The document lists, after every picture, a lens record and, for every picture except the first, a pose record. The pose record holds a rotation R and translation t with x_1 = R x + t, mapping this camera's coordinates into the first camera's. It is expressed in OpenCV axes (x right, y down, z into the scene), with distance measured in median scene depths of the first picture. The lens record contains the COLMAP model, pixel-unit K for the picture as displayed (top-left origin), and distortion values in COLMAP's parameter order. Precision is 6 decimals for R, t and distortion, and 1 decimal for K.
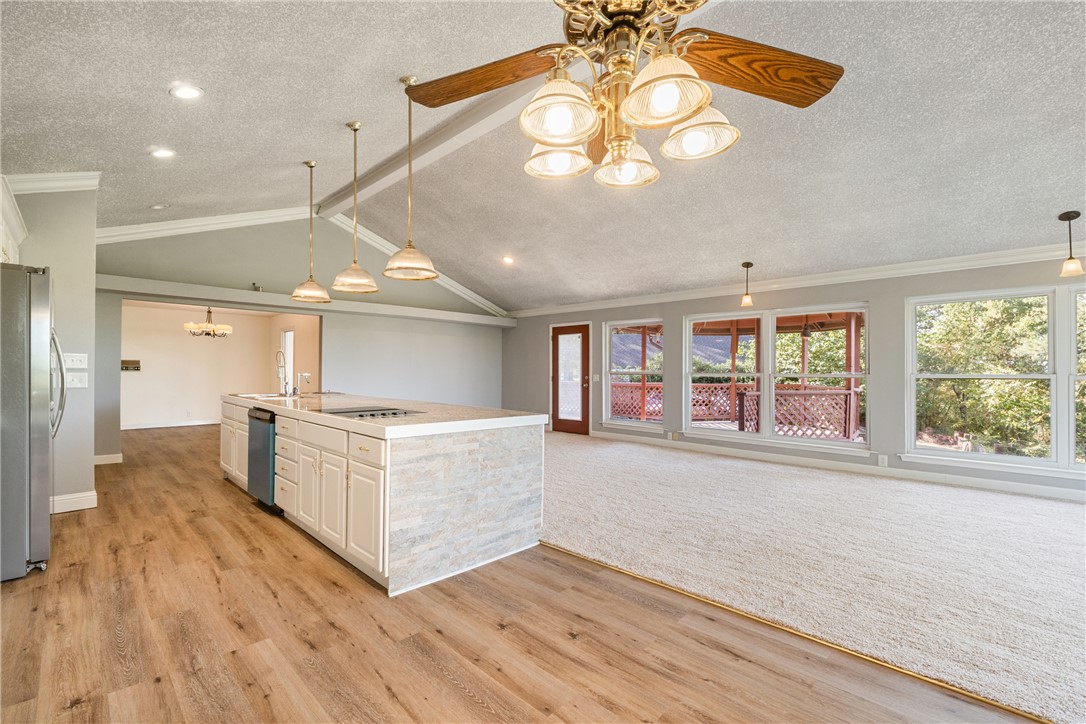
lens RADIAL K [[488.5, 0, 543.3], [0, 488.5, 372.0], [0, 0, 1]] dist [-0.005195, 0.000323]
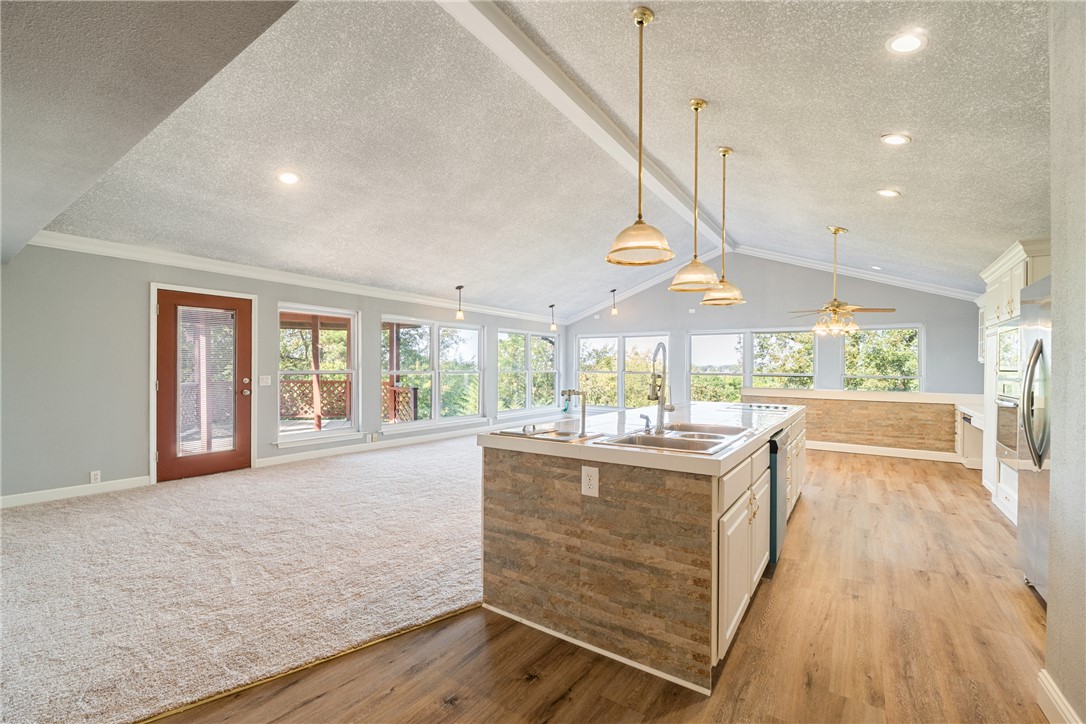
lens RADIAL K [[465.3, 0, 540.5], [0, 465.3, 365.5], [0, 0, 1]] dist [-0.004077, 0.000459]
pose [[-0.194786, -0.006712, 0.980823, -1.326940], [-0.011069, 0.999928, 0.004645, -0.033584], [-0.980783, -0.009952, -0.194846, 1.637387]]
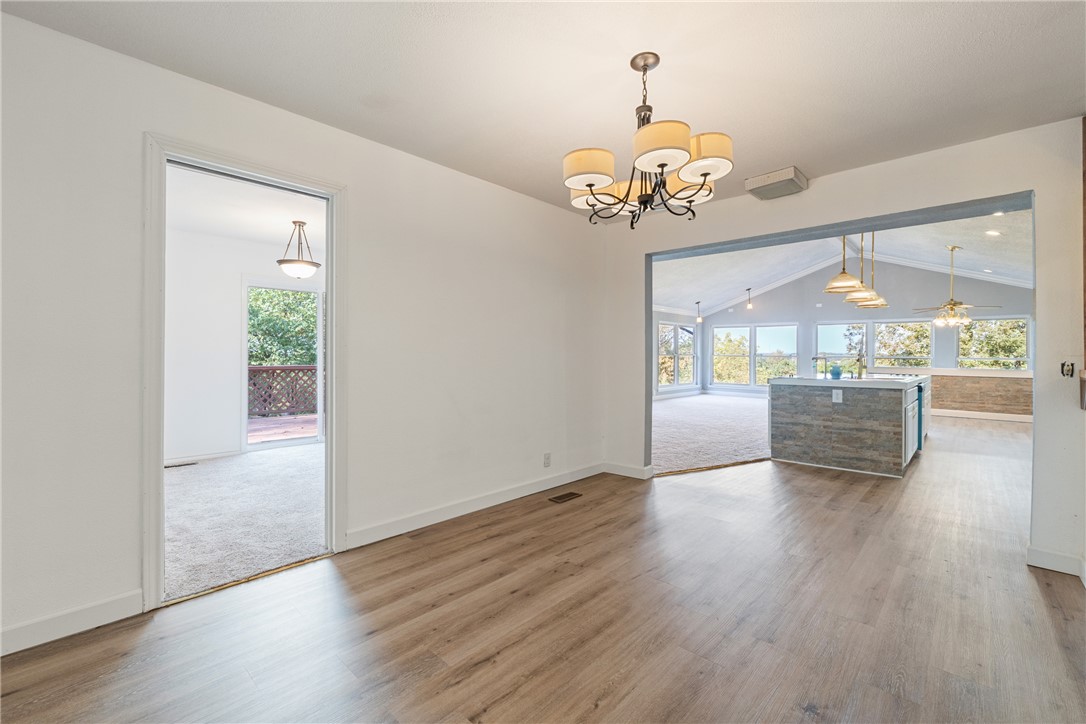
lens RADIAL K [[465.3, 0, 544.9], [0, 465.3, 352.9], [0, 0, 1]] dist [-0.004077, 0.000459]
pose [[-0.050852, -0.006435, 0.998685, -2.705673], [-0.011717, 0.999914, 0.005846, 0.017714], [-0.998637, -0.011404, -0.050923, 3.027610]]
